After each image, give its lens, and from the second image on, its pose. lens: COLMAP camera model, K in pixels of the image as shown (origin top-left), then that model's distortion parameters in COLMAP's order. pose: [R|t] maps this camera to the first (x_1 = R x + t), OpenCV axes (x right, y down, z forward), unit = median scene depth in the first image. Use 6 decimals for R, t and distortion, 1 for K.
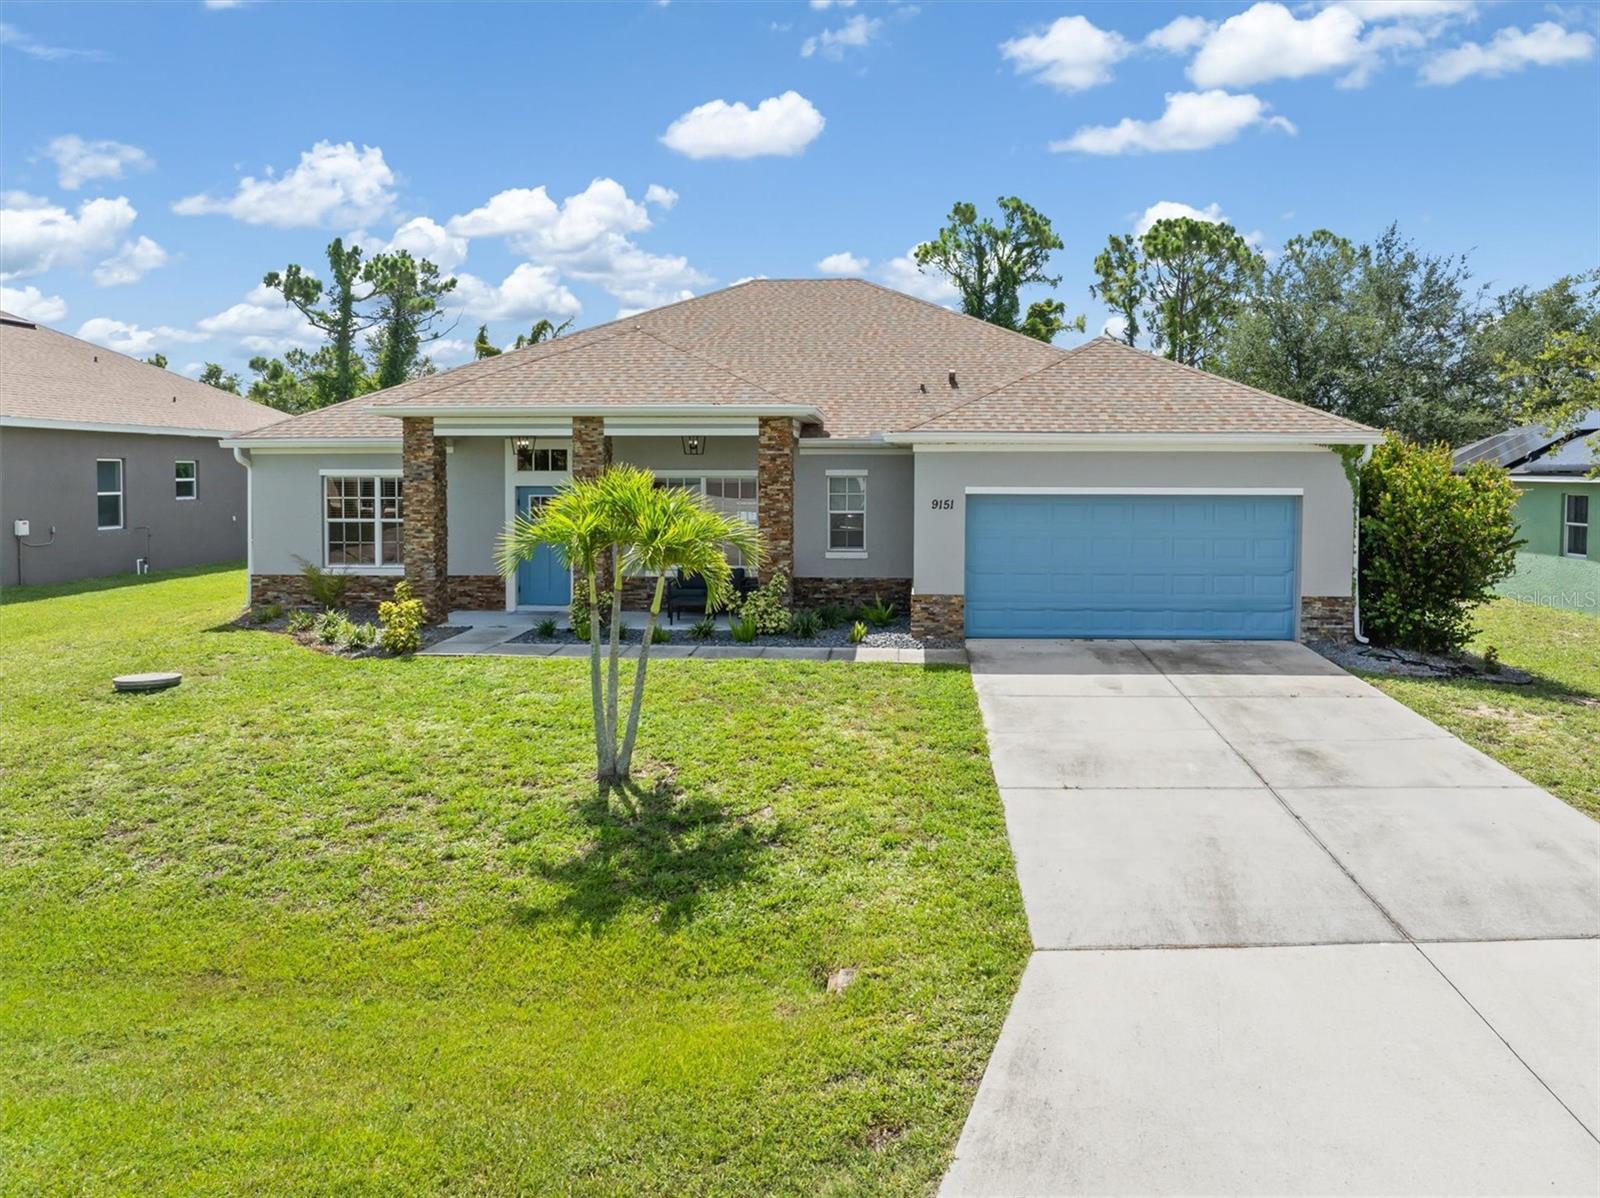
lens RADIAL K [[1156.8, 0, 799.8], [0, 1156.8, 594.5], [0, 0, 1]] dist [-0.025701, -0.002465]
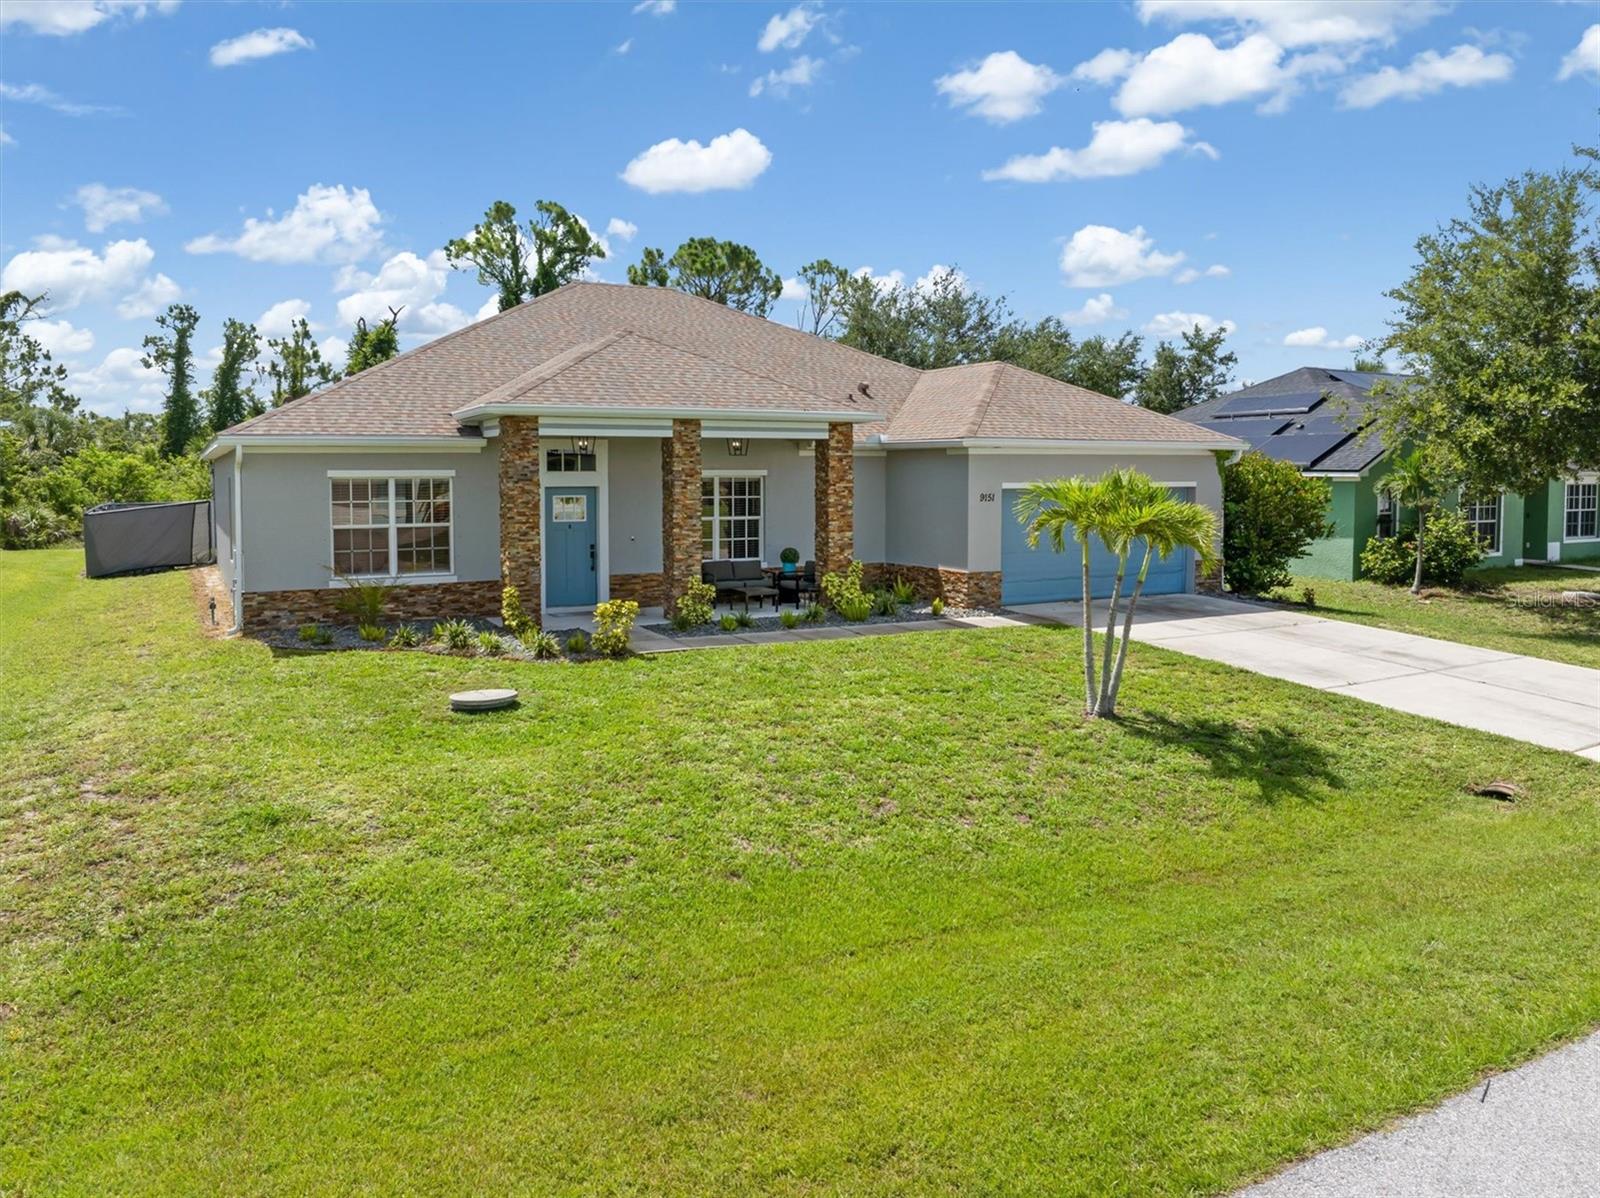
lens RADIAL K [[1156.8, 0, 798.9], [0, 1156.8, 600.2], [0, 0, 1]] dist [-0.025701, -0.002465]
pose [[0.862032, -0.059917, 0.503300, -0.626325], [0.057163, 0.998146, 0.020920, -0.006599], [-0.503620, 0.010737, 0.863858, 0.048460]]
